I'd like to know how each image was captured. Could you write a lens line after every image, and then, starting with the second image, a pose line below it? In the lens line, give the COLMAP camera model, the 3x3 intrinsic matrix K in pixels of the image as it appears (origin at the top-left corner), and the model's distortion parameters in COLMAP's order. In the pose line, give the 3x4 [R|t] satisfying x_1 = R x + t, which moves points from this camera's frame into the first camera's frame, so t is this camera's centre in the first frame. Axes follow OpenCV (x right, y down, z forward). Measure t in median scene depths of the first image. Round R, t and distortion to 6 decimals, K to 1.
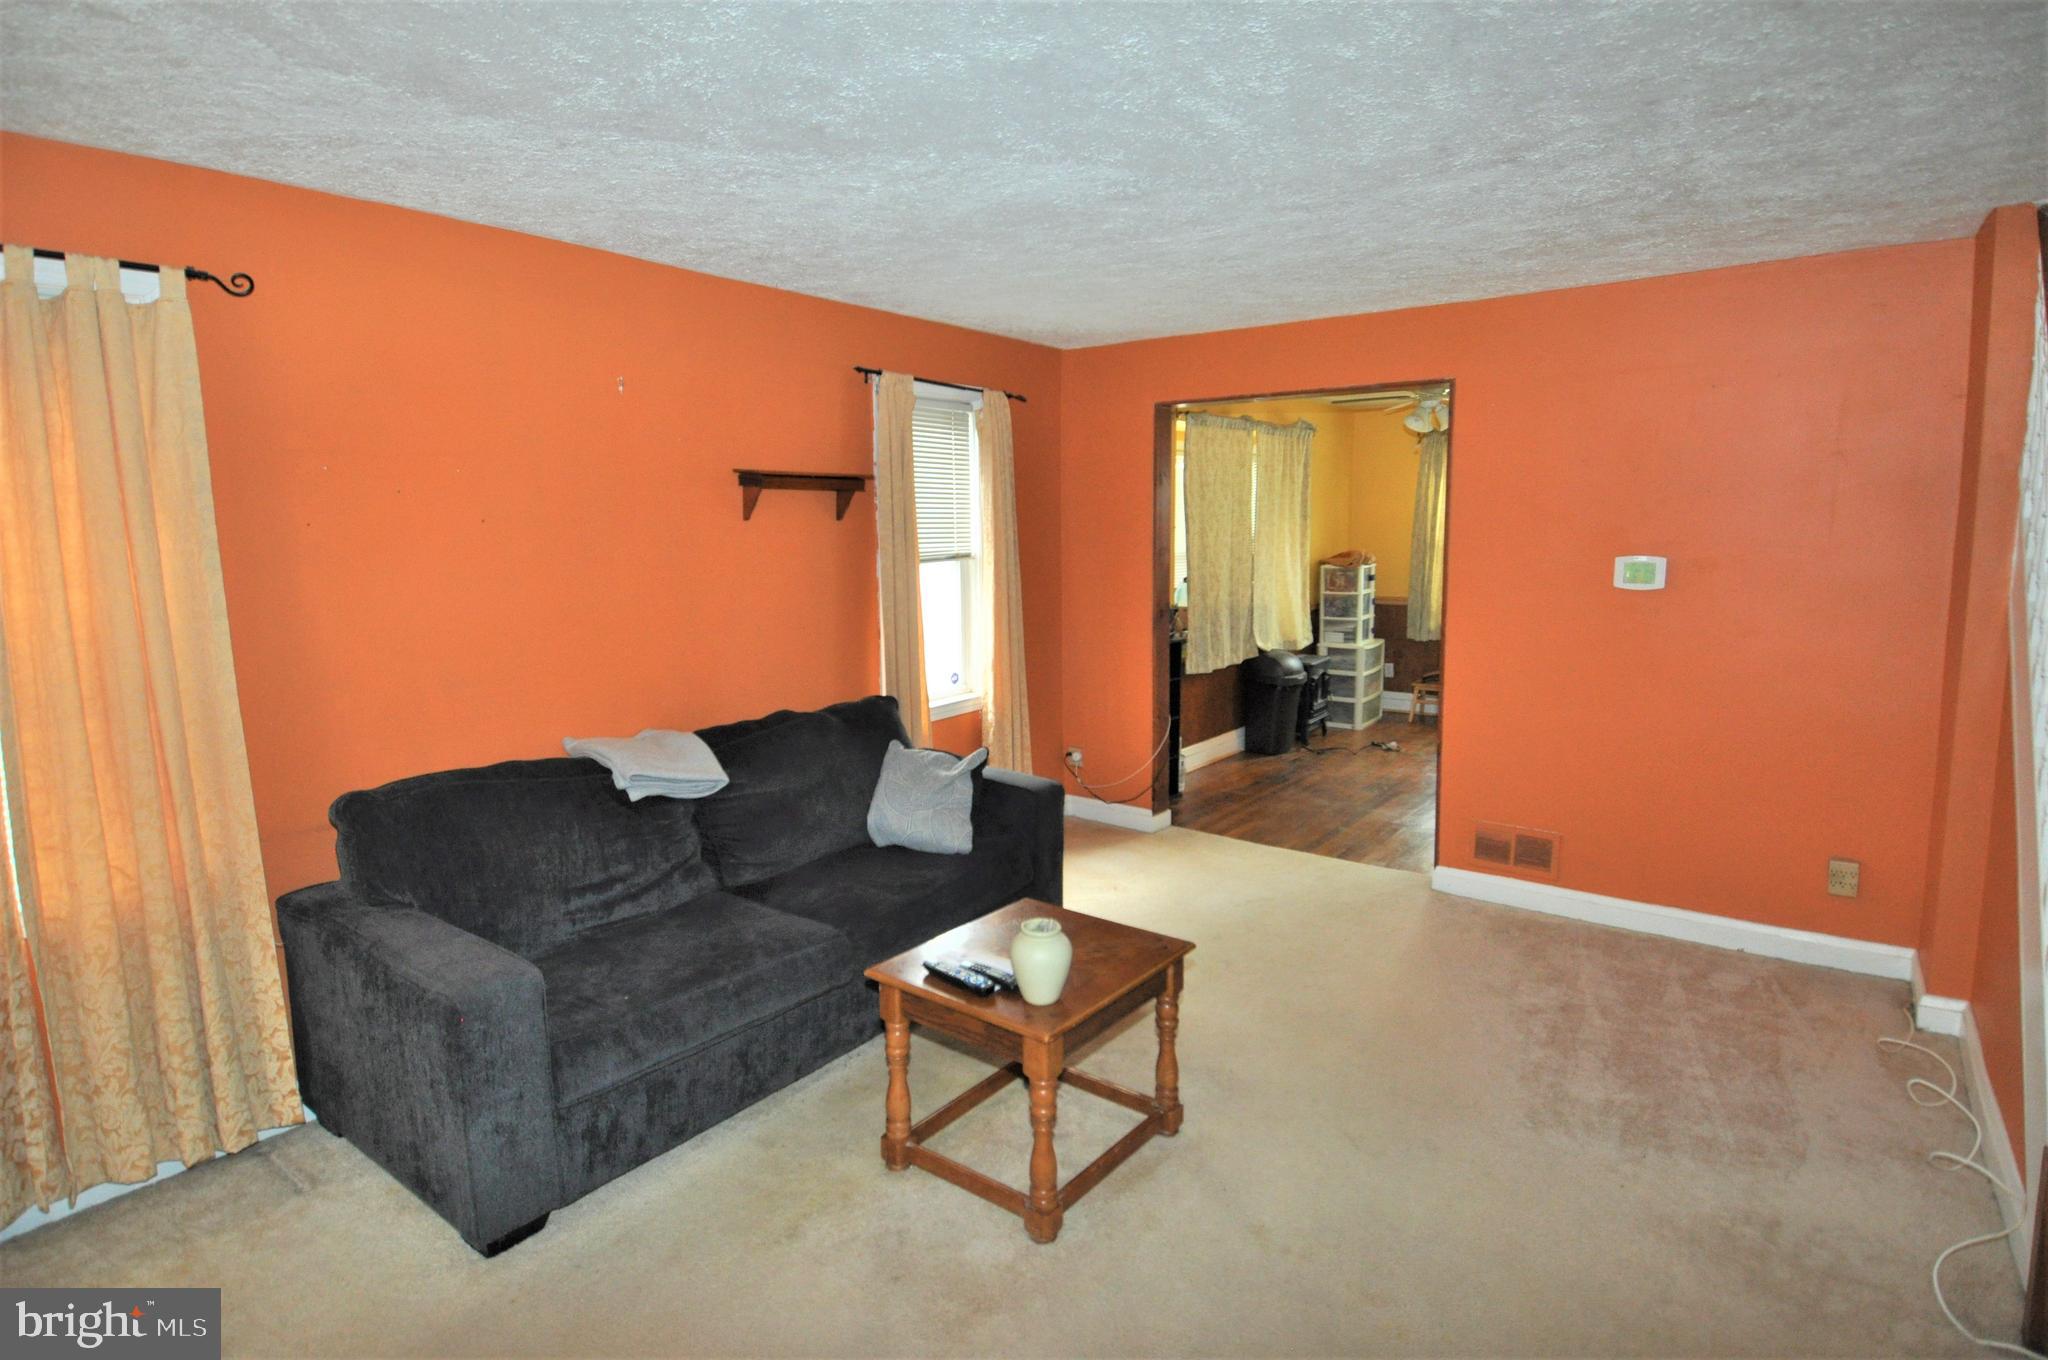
lens RADIAL K [[1059.5, 0, 1016.4], [0, 1059.5, 677.4], [0, 0, 1]] dist [-0.001814, -0.022060]
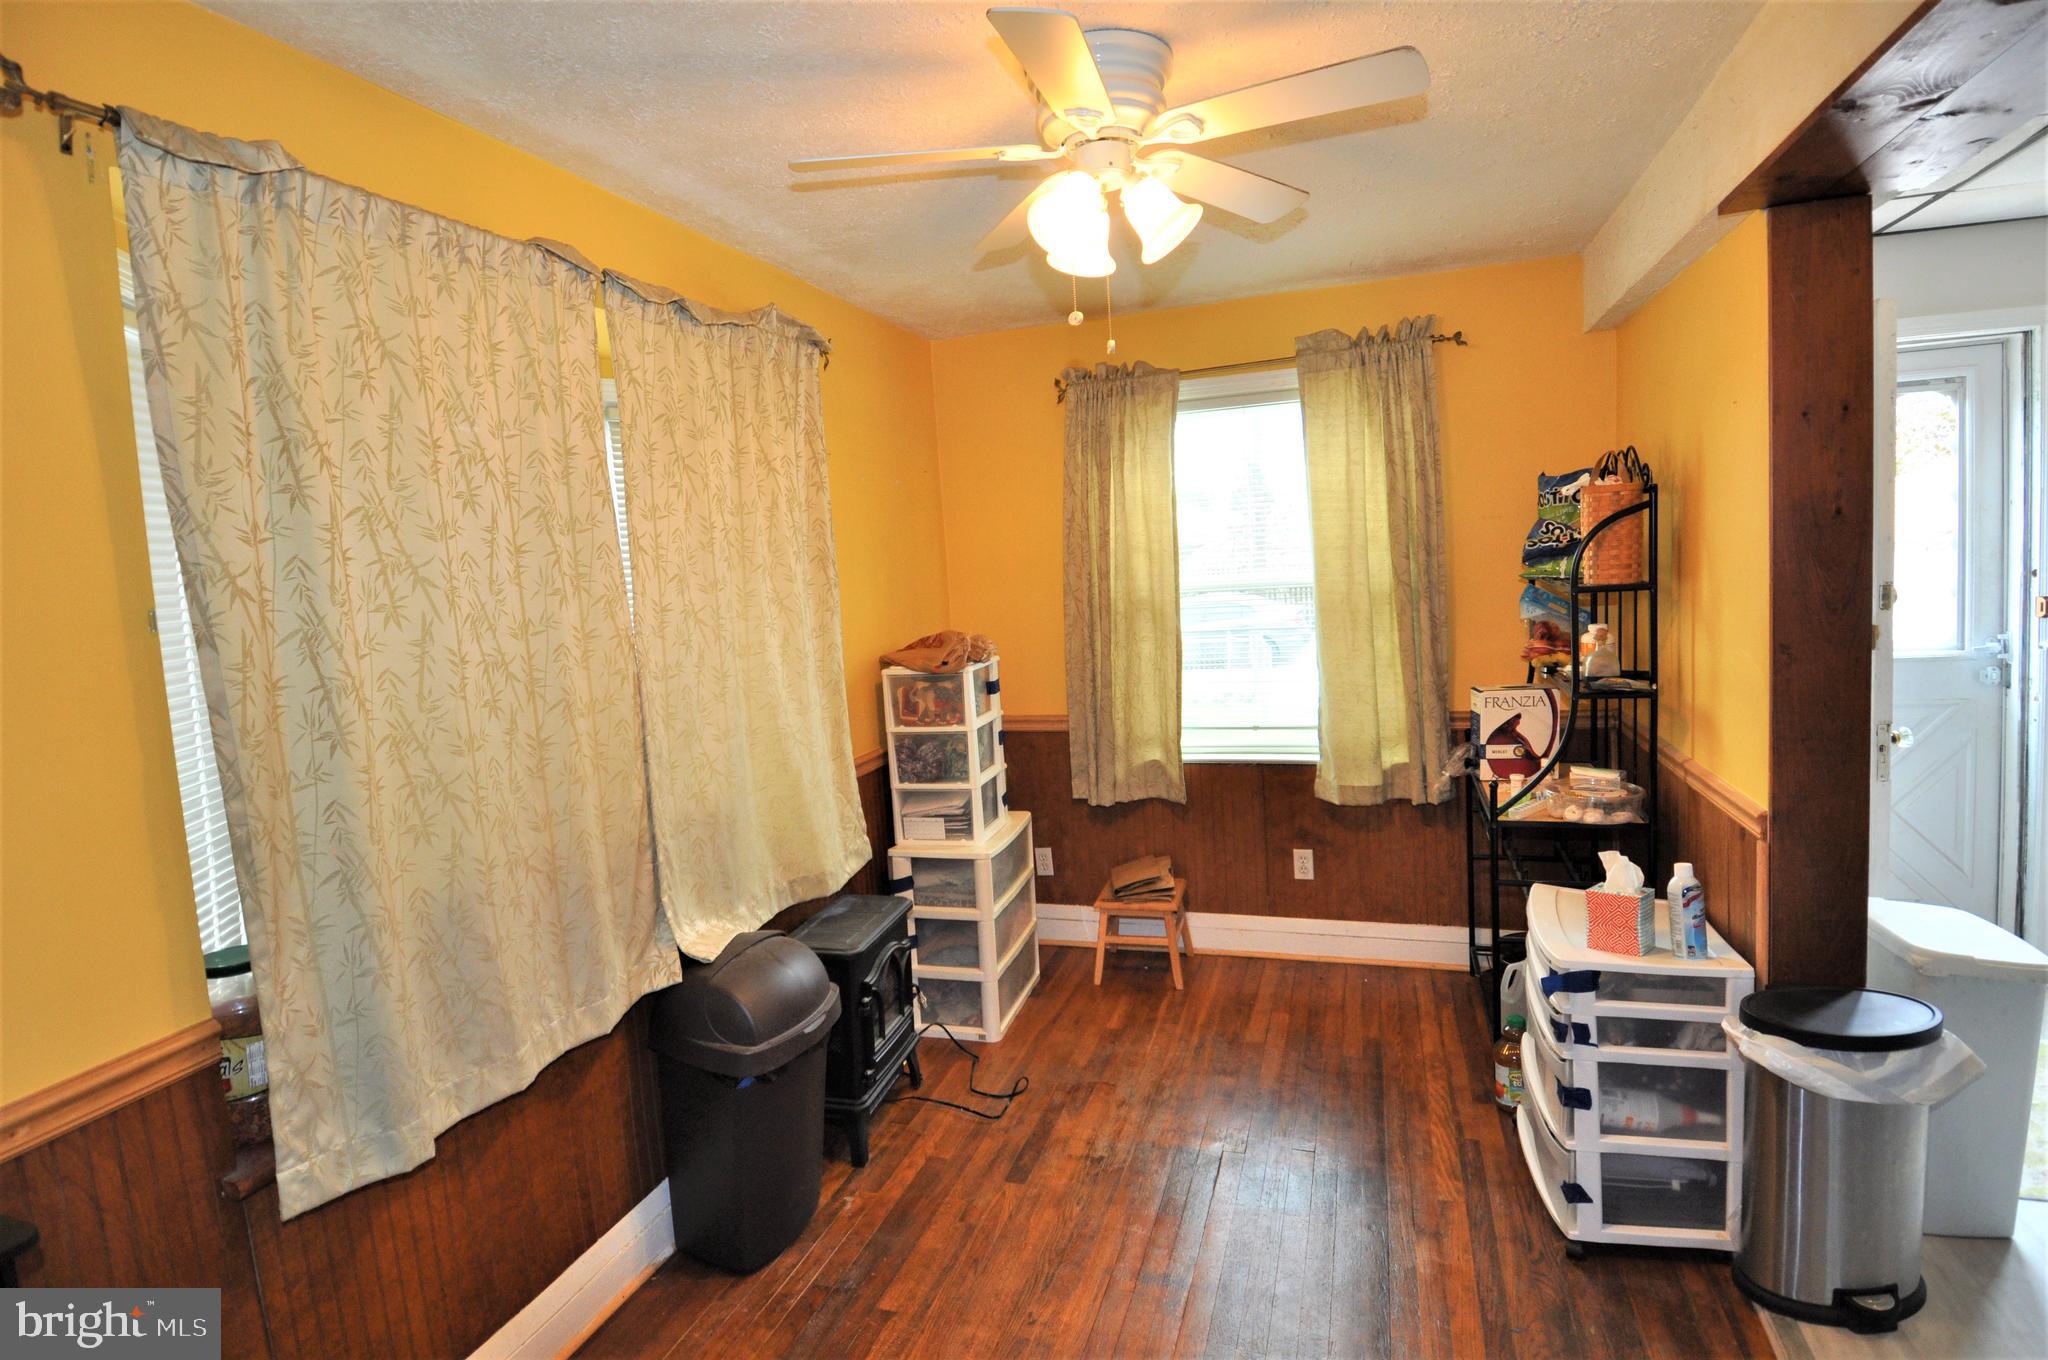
lens RADIAL K [[1059.5, 0, 1022.9], [0, 1059.5, 677.4], [0, 0, 1]] dist [-0.001814, -0.022060]
pose [[0.942466, -0.075334, 0.325704, 0.199744], [0.092777, 0.994949, -0.038335, -0.080540], [-0.321171, 0.066347, 0.944694, 0.564483]]
